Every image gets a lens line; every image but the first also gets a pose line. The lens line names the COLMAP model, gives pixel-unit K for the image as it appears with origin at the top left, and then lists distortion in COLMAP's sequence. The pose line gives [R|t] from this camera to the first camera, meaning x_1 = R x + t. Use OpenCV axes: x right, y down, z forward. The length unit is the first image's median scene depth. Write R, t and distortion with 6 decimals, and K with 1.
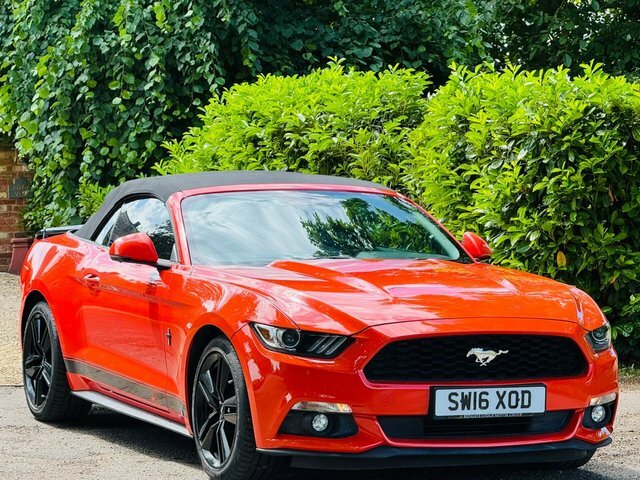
lens RADIAL K [[2873.0, 0, 317.4], [0, 2873.0, 241.2], [0, 0, 1]] dist [0.605773, 0.000000]
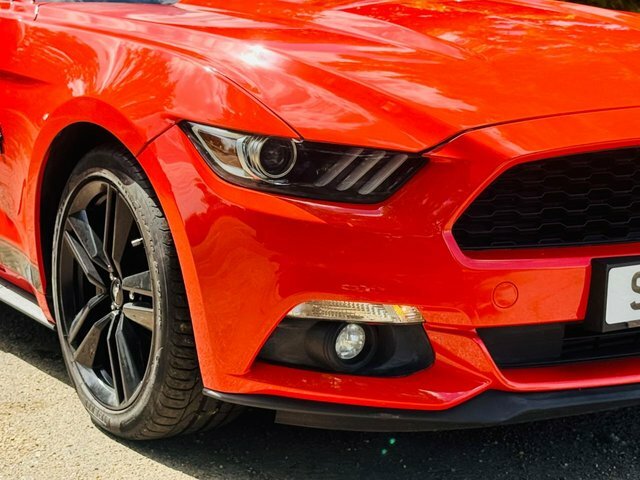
lens RADIAL K [[1620.8, 0, 320.5], [0, 1620.8, 241.8], [0, 0, 1]] dist [0.132874, 0.000000]
pose [[0.987770, -0.028554, 0.153283, -0.042620], [0.006841, 0.990078, 0.140356, 0.010773], [-0.155769, -0.137591, 0.978164, 0.745215]]
